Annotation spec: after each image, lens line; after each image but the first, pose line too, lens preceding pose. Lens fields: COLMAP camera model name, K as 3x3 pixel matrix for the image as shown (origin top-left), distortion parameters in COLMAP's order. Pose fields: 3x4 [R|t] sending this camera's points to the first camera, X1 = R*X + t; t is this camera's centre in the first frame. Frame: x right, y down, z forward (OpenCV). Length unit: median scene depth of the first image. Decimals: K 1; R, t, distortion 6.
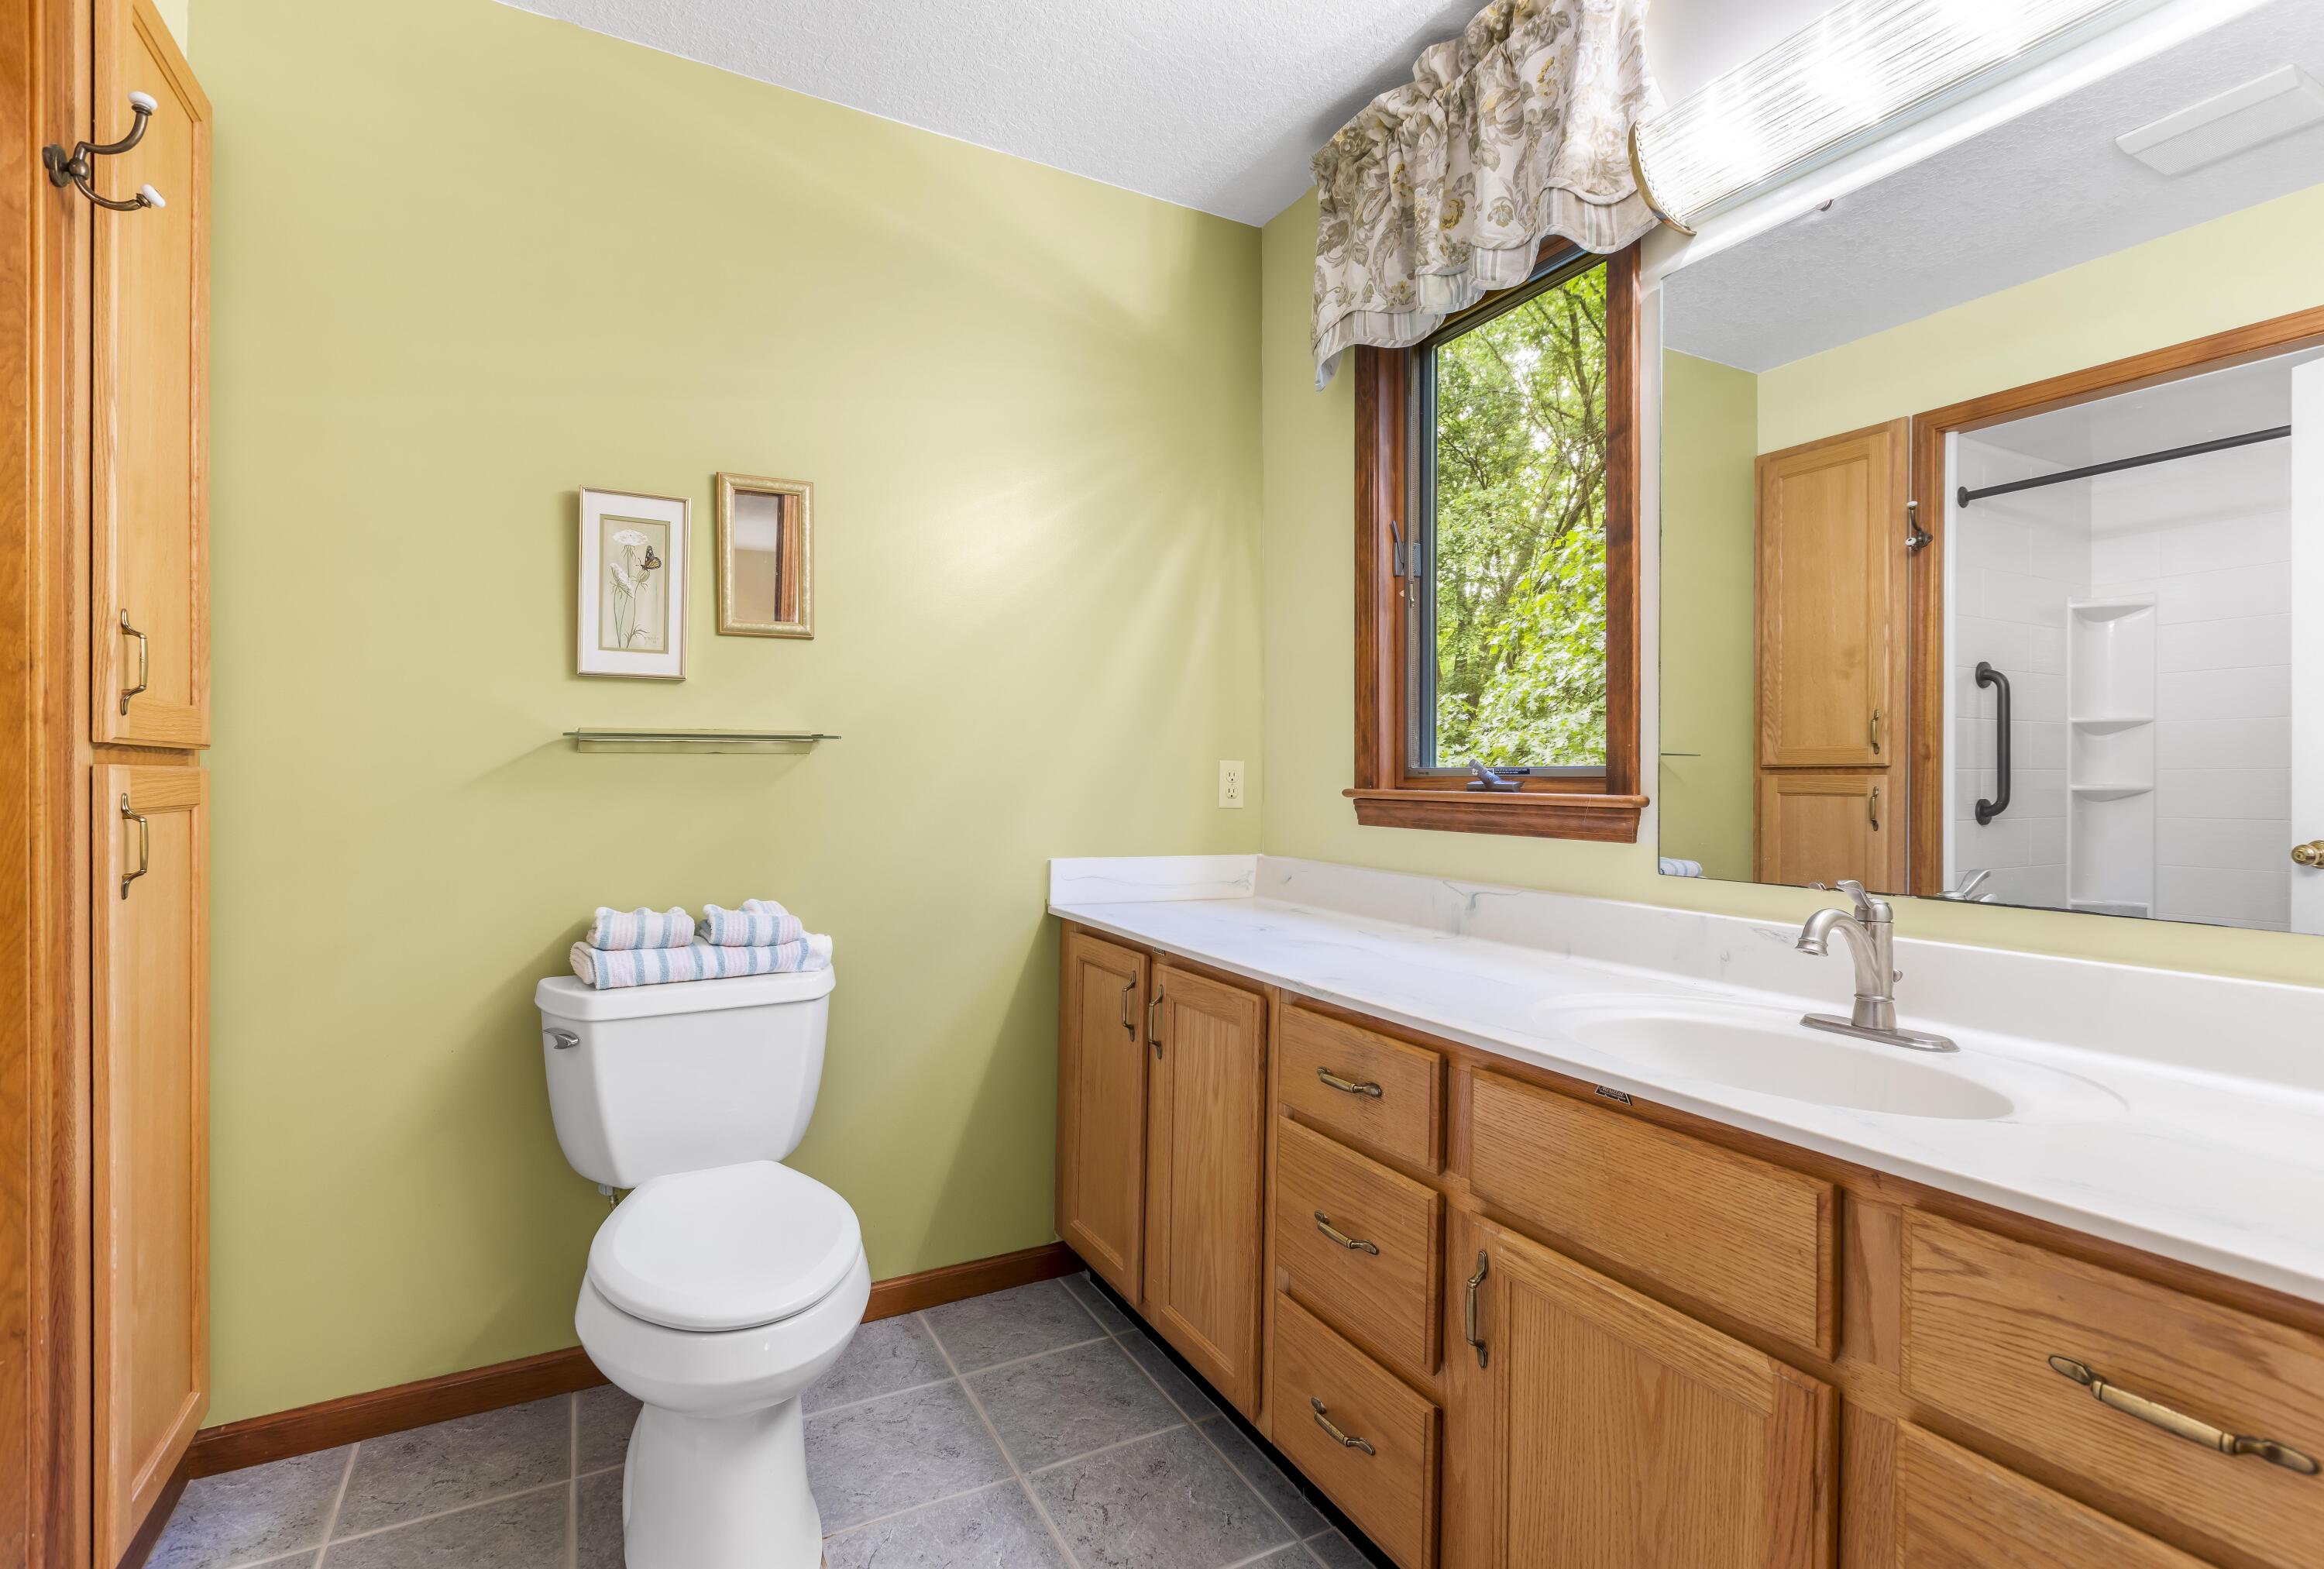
lens RADIAL K [[1073.0, 0, 1158.0], [0, 1073.0, 783.4], [0, 0, 1]] dist [0.000447, 0.000058]
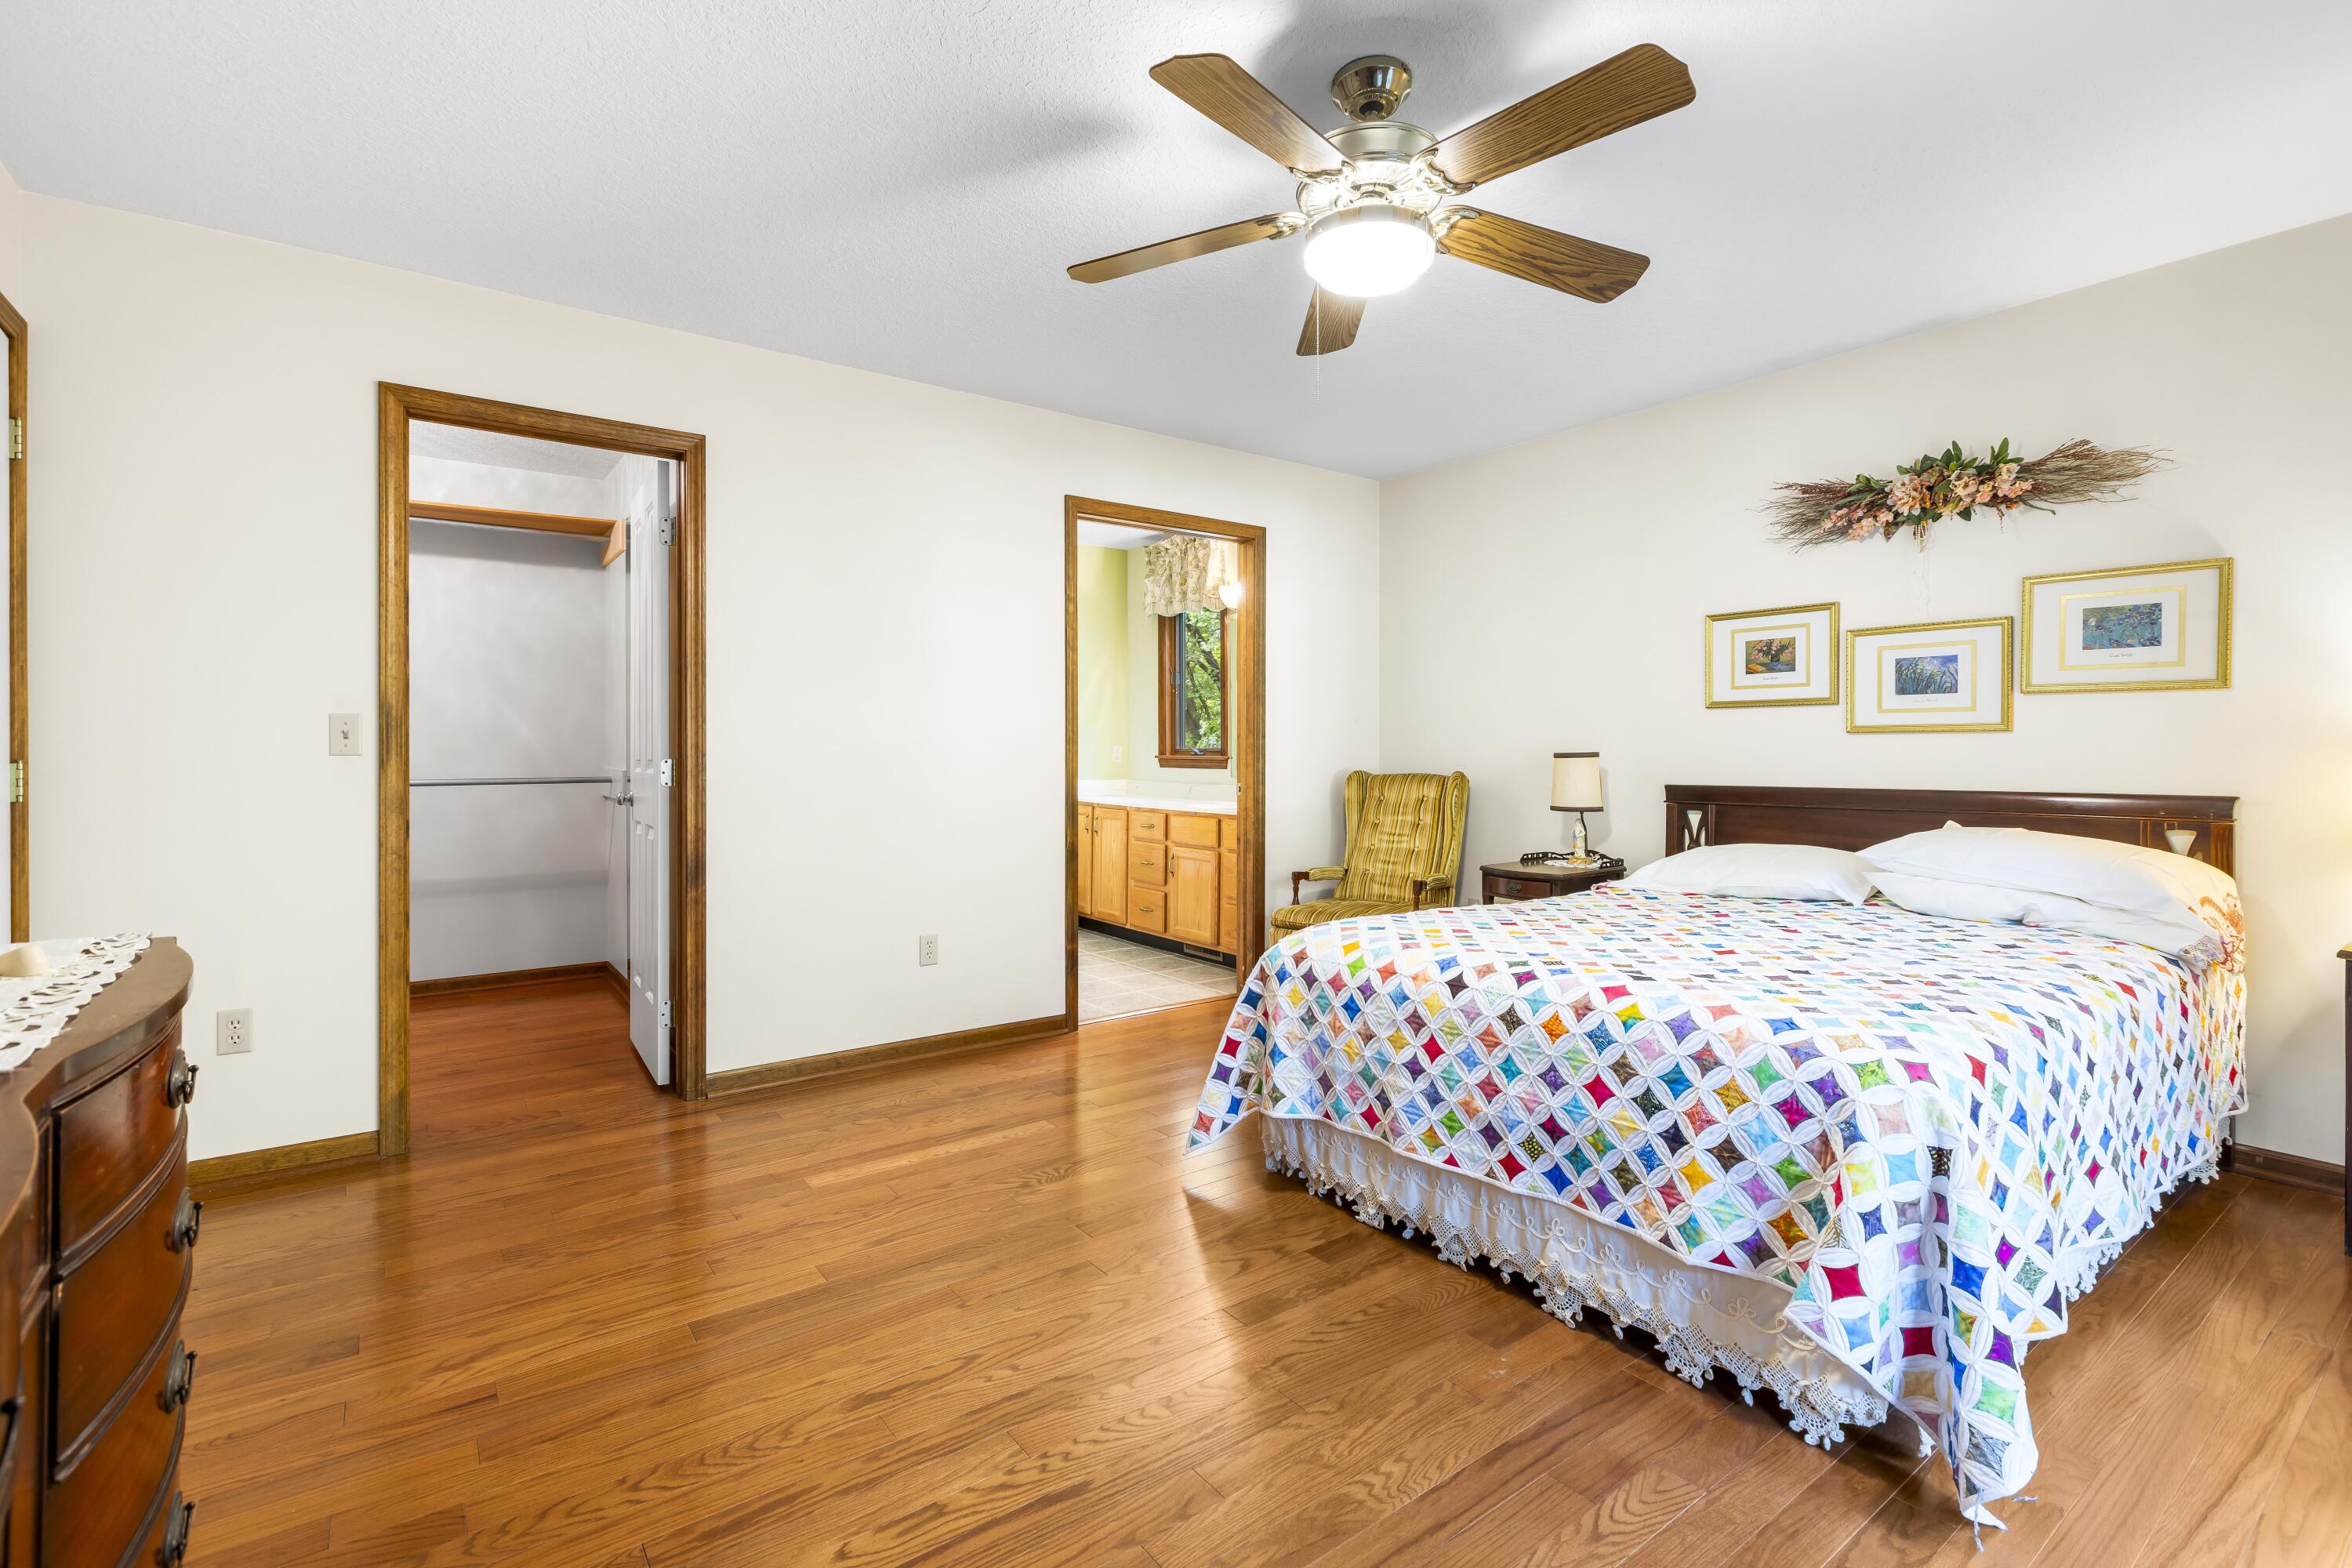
lens RADIAL K [[1075.8, 0, 1182.3], [0, 1075.8, 765.8], [0, 0, 1]] dist [0.003324, 0.000223]
pose [[0.990737, -0.007051, 0.135612, -0.208790], [0.005187, 0.999887, 0.014094, -0.009359], [-0.135696, -0.013260, 0.990662, -2.619078]]
